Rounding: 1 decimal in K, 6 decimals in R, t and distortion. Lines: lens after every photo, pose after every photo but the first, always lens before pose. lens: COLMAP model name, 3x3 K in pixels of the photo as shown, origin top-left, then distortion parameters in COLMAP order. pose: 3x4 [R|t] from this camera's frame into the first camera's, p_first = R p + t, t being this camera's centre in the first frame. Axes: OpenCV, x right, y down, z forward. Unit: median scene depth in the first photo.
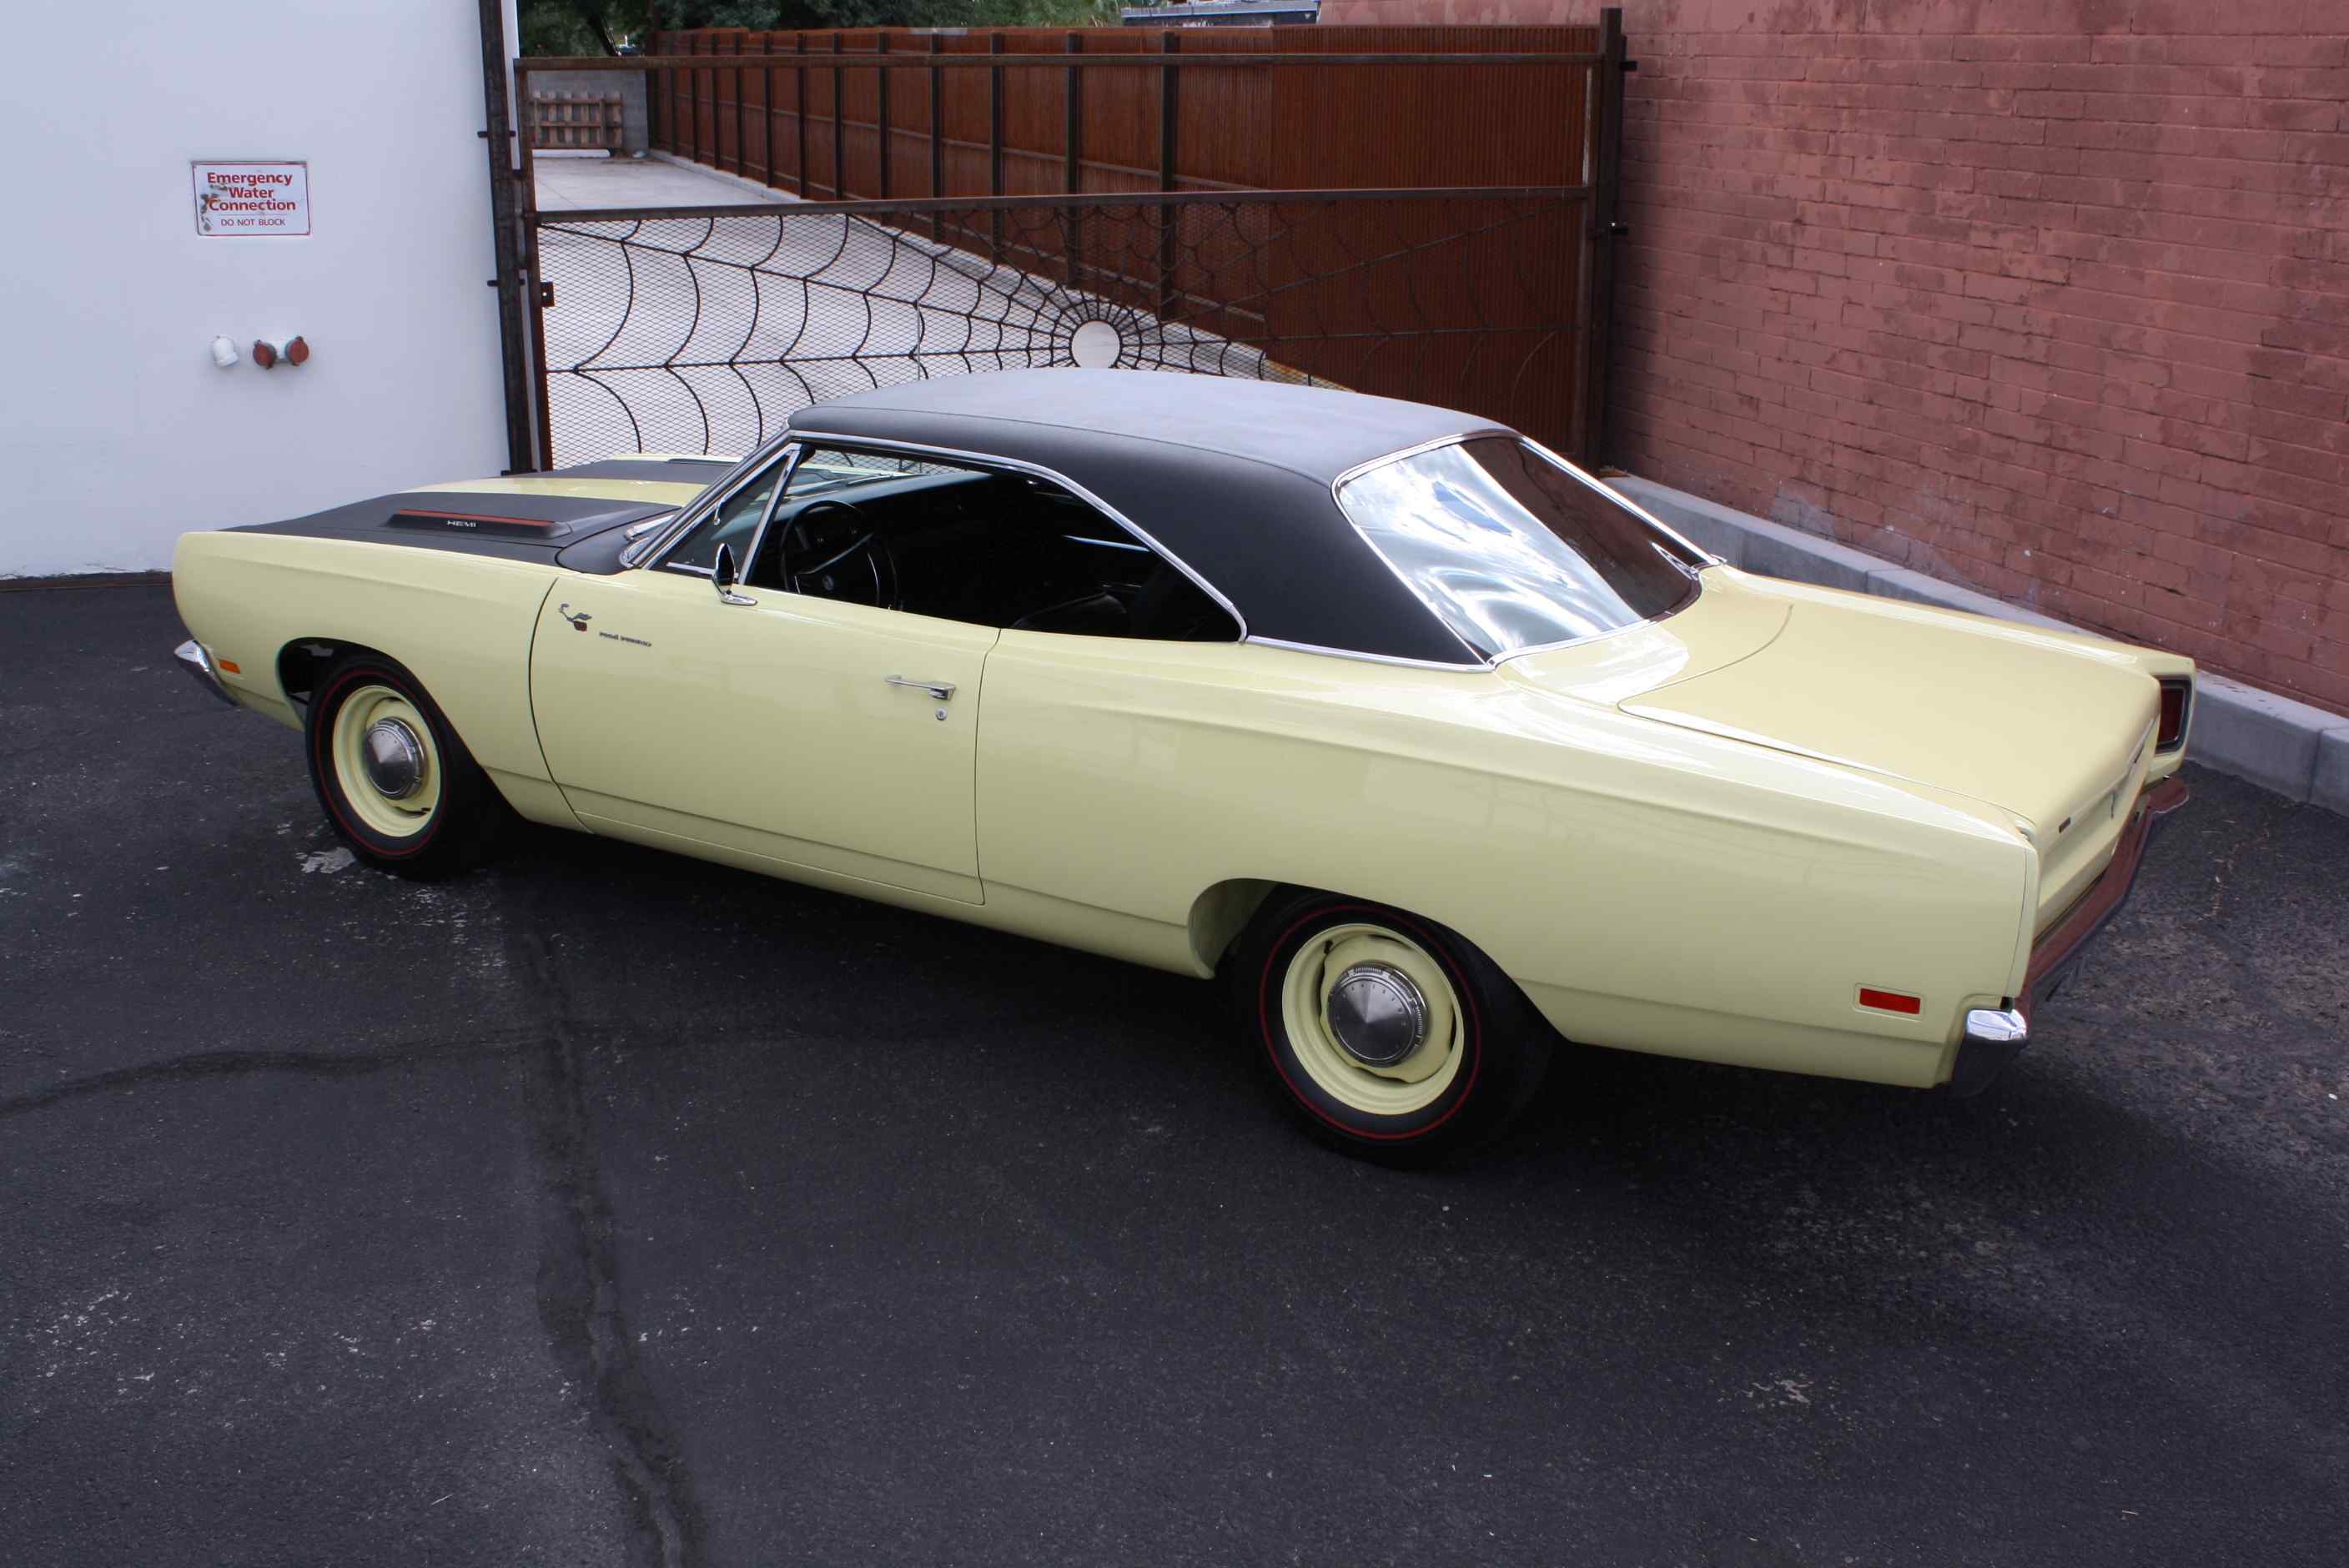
lens RADIAL K [[2372.2, 0, 1174.3], [0, 2372.2, 788.9], [0, 0, 1]] dist [-0.138419, 0.150790]
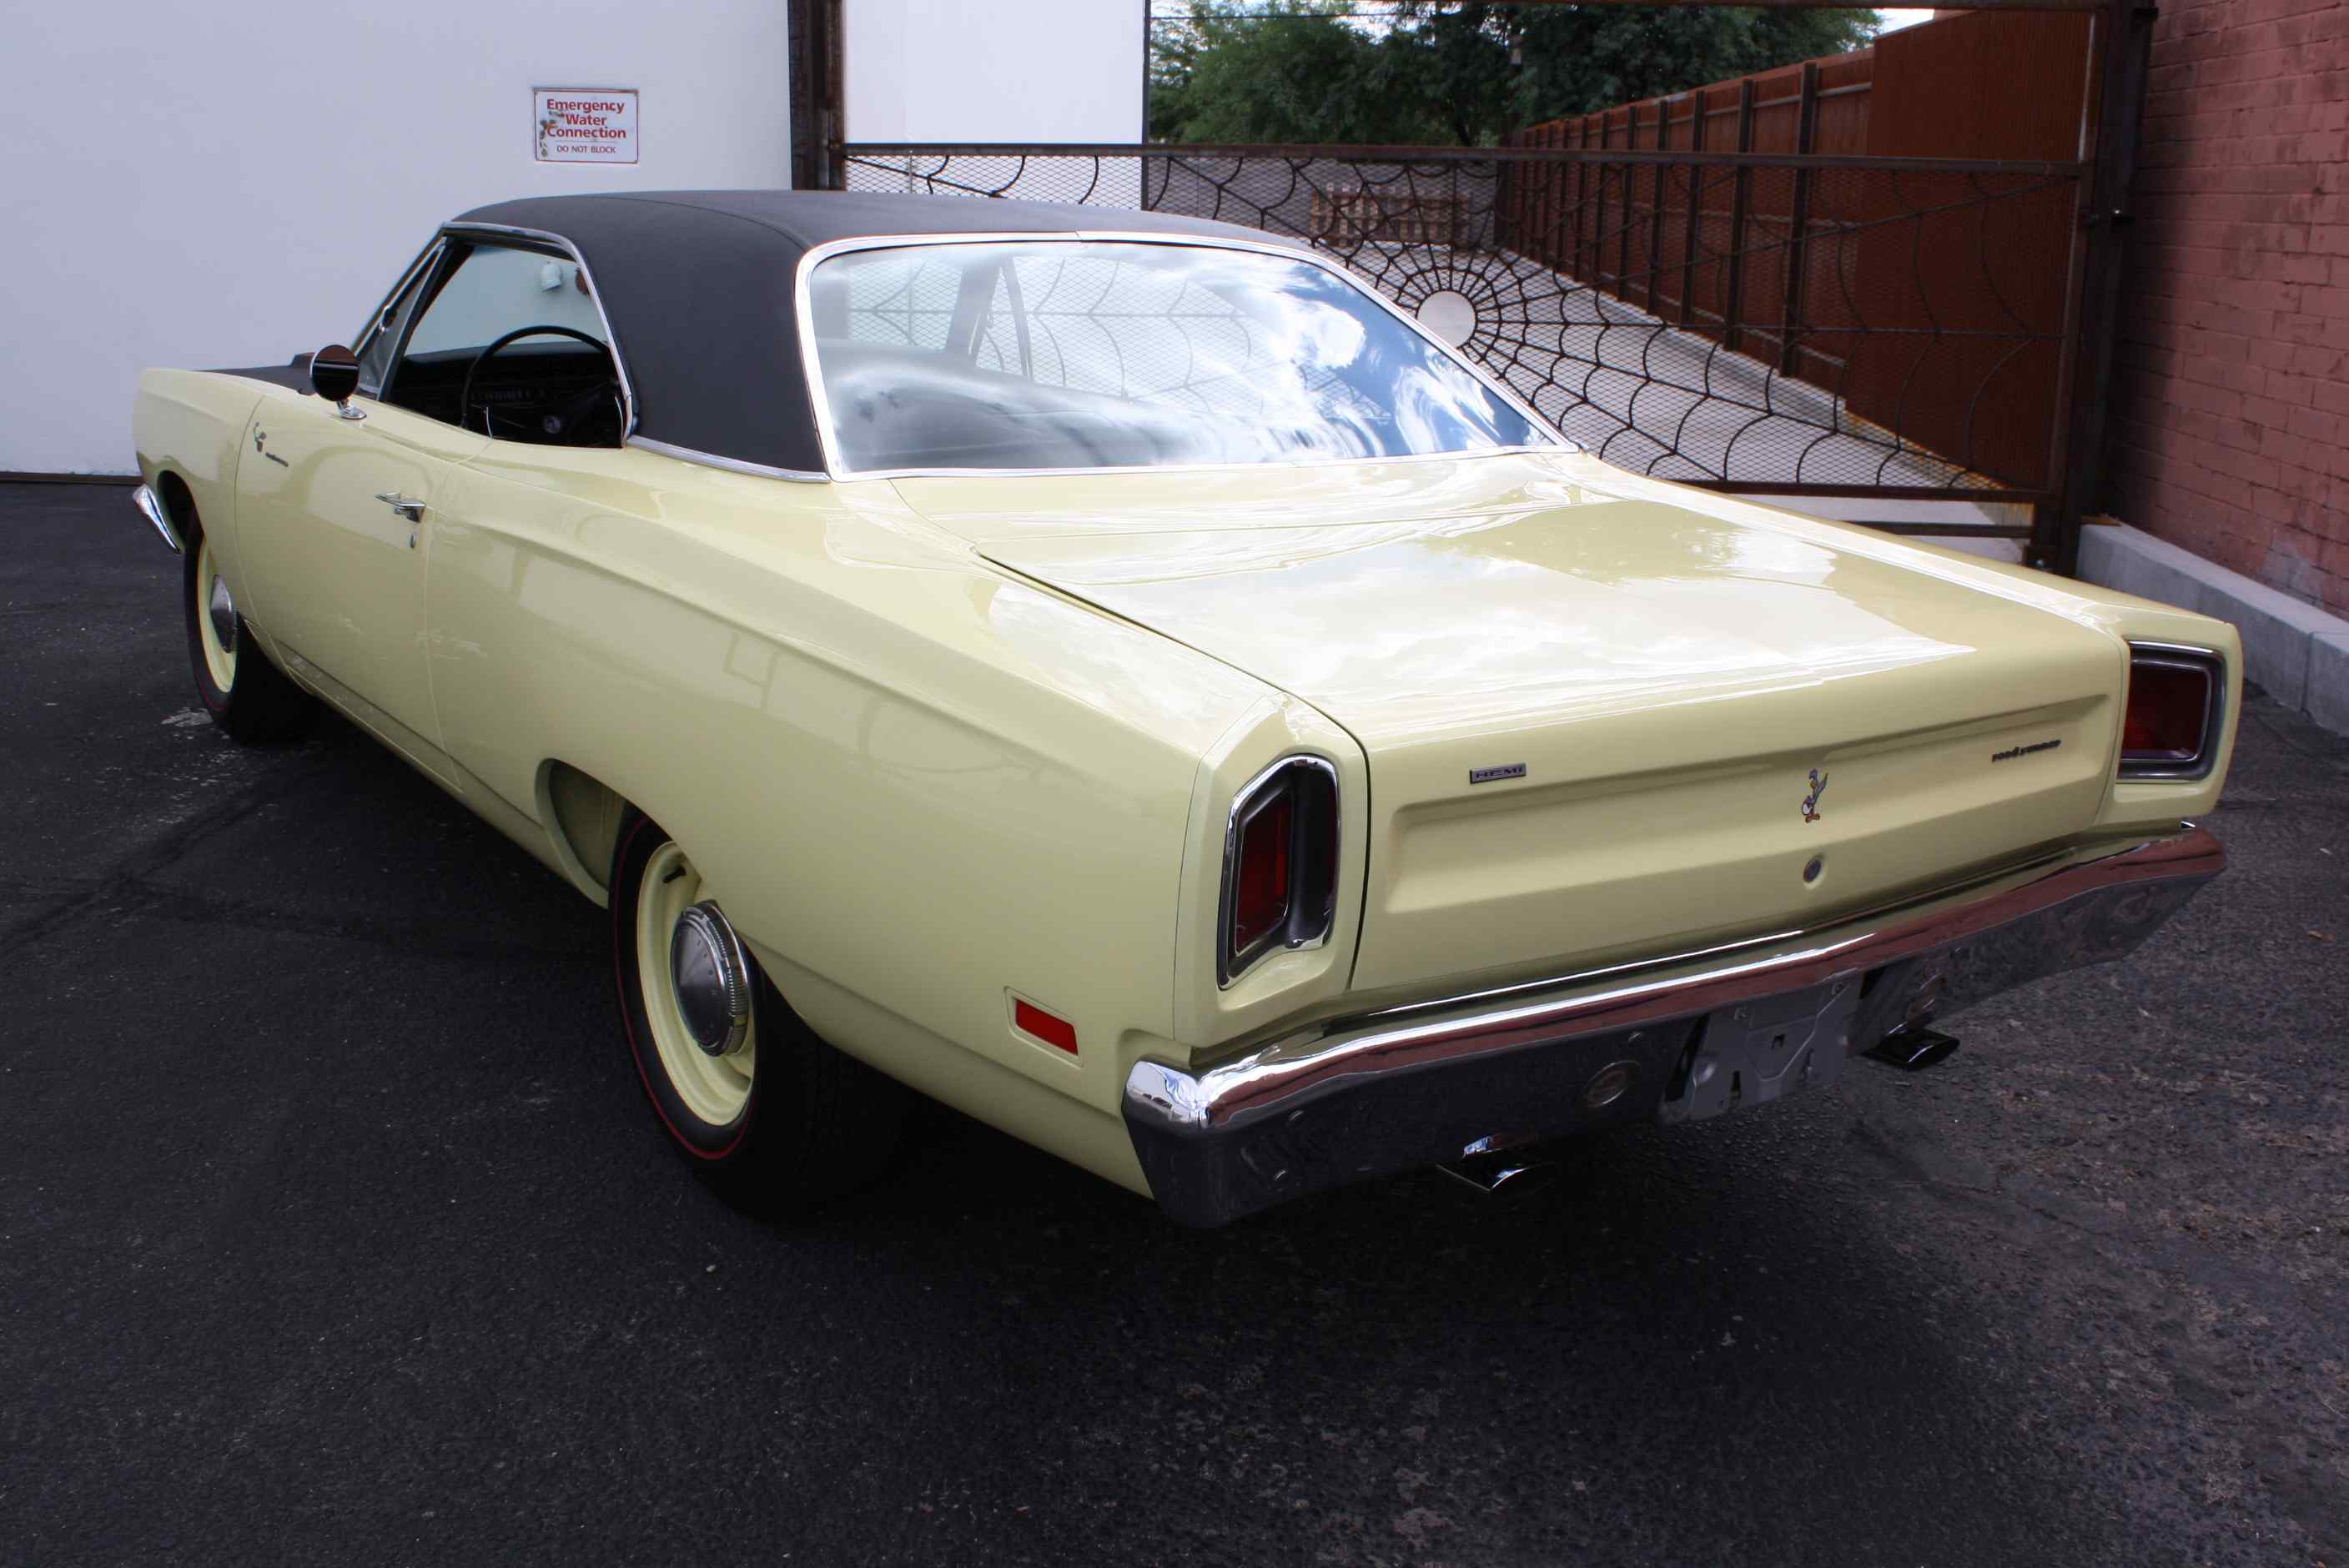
lens RADIAL K [[2259.7, 0, 1184.0], [0, 2259.7, 779.8], [0, 0, 1]] dist [-0.150950, 0.156021]
pose [[0.917419, 0.111183, -0.382074, 0.240918], [-0.131042, 0.991029, -0.026265, 0.018953], [0.375726, 0.074164, 0.923758, 0.227689]]
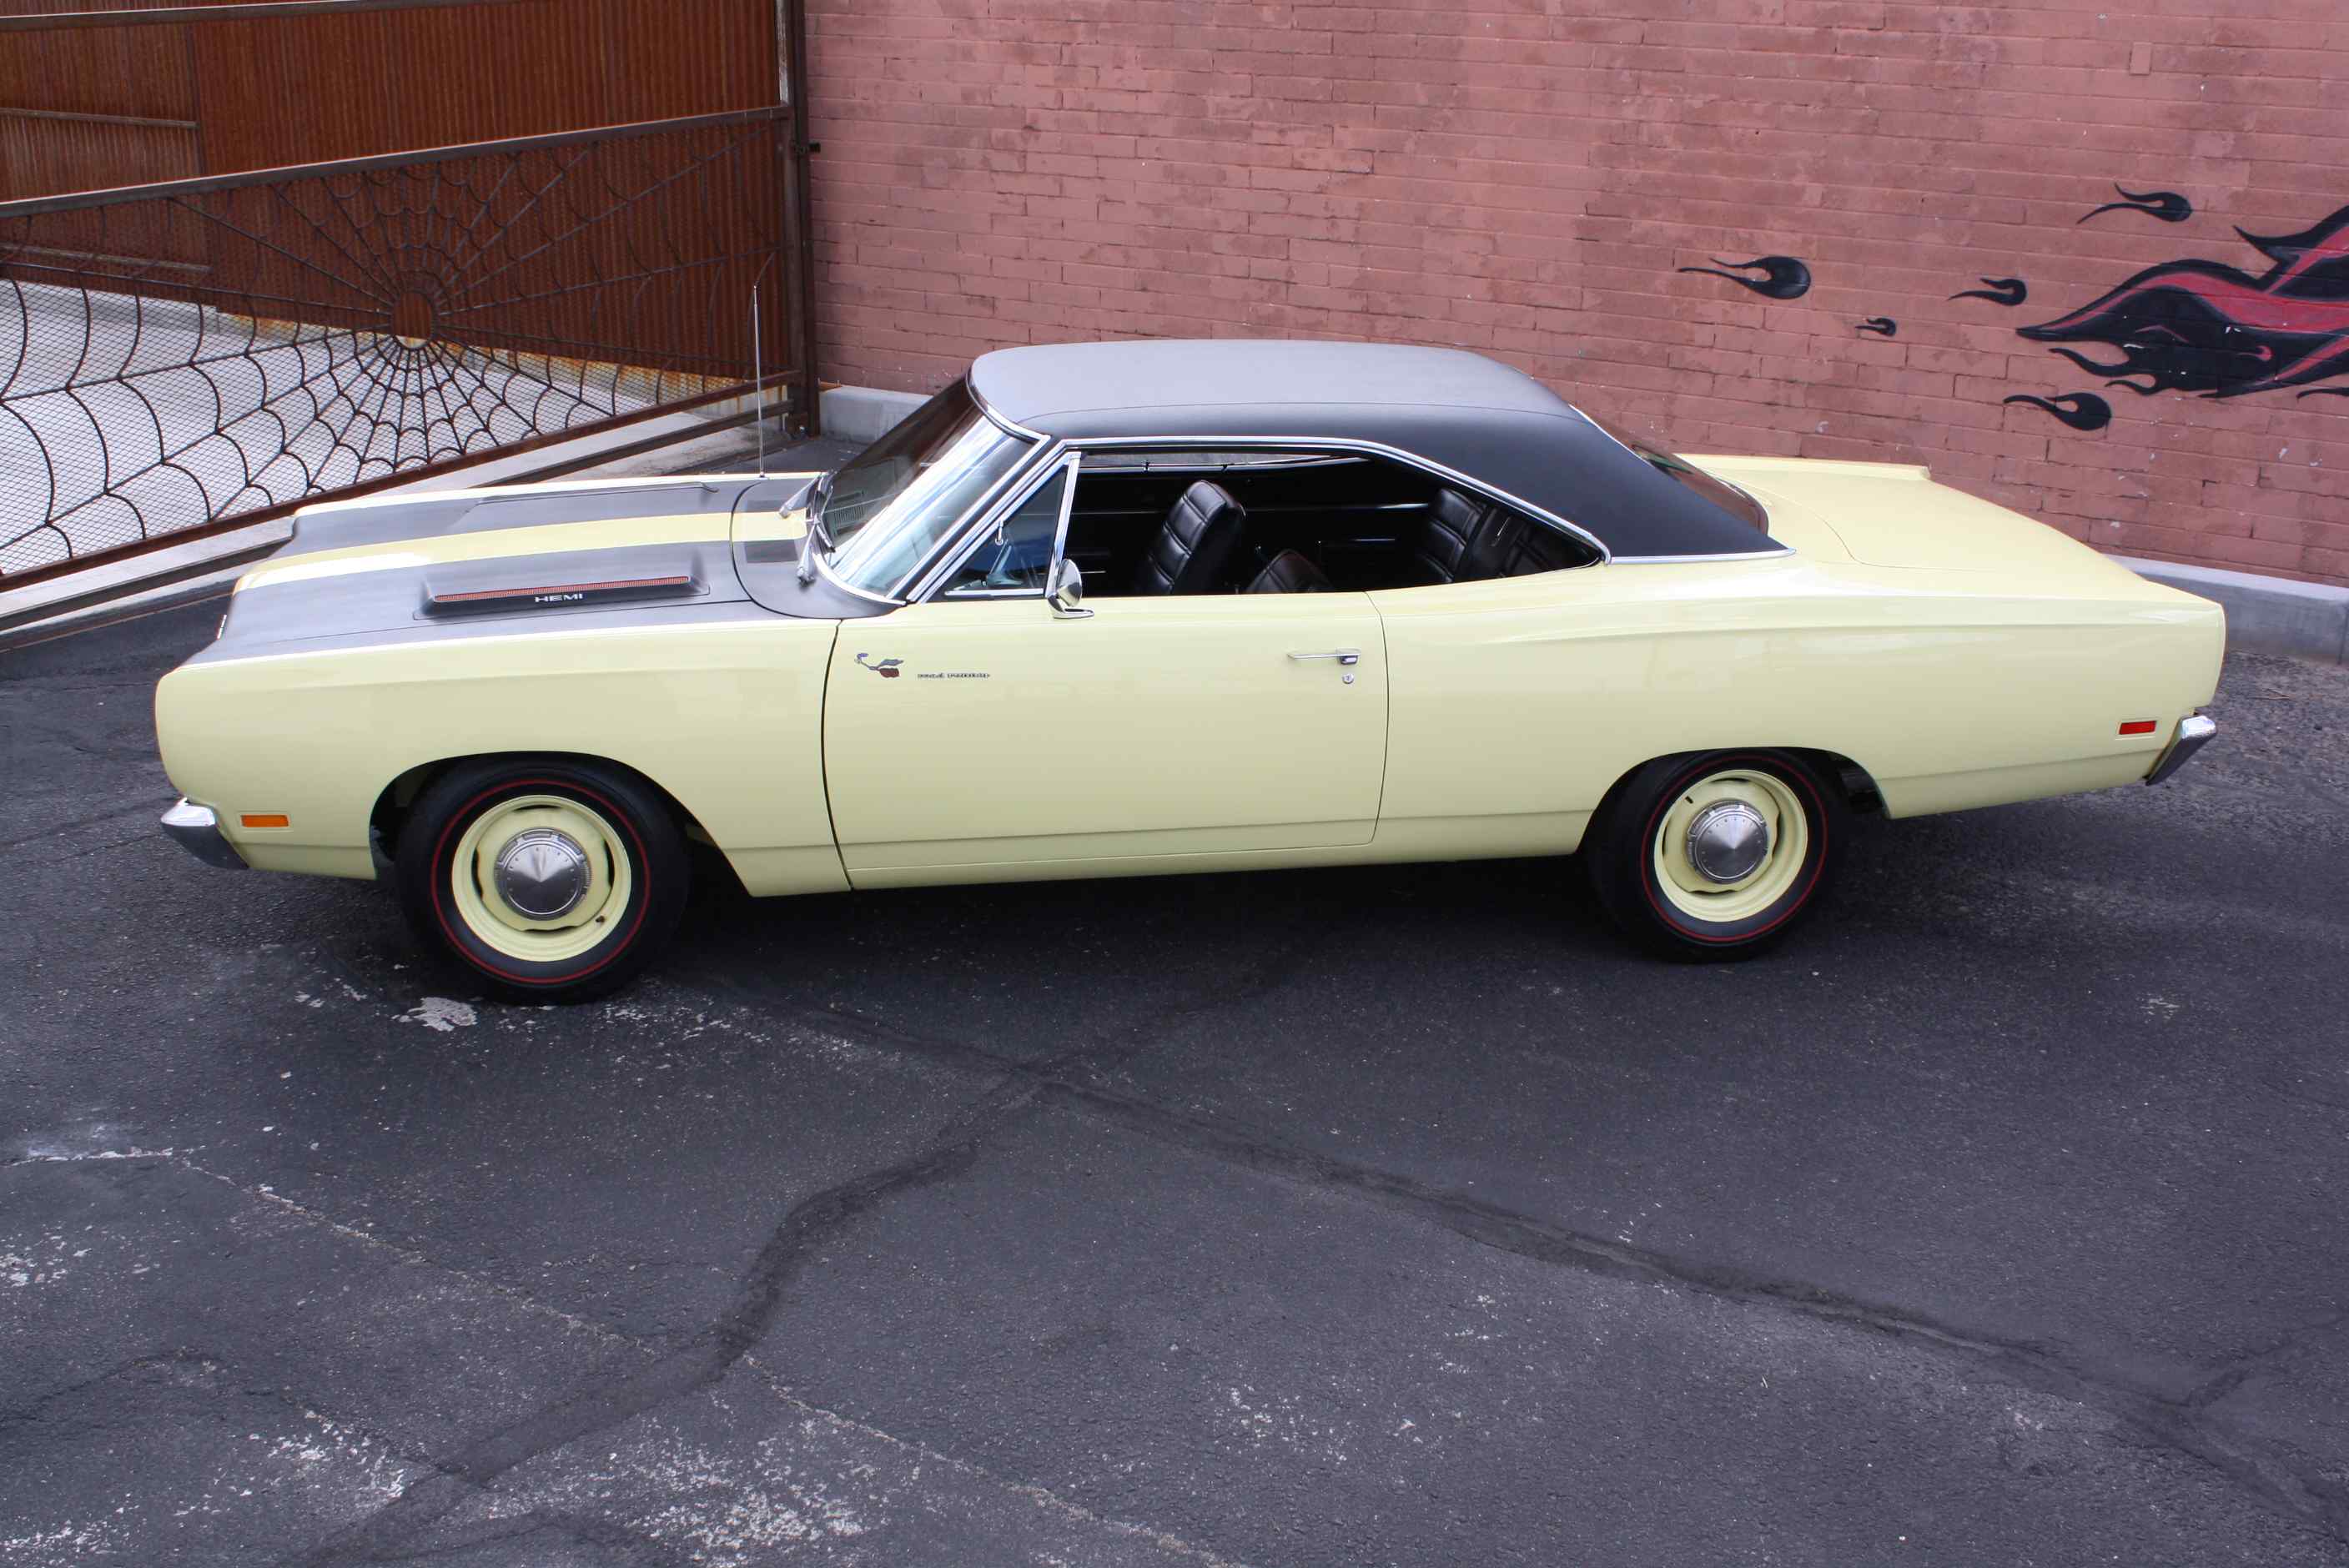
lens RADIAL K [[2511.1, 0, 1193.9], [0, 2511.1, 790.5], [0, 0, 1]] dist [-0.127601, 0.168065]
pose [[0.756766, -0.221631, 0.614967, -0.483307], [0.191271, 0.974671, 0.115893, -0.071032], [-0.625077, 0.029921, 0.779990, 0.079991]]
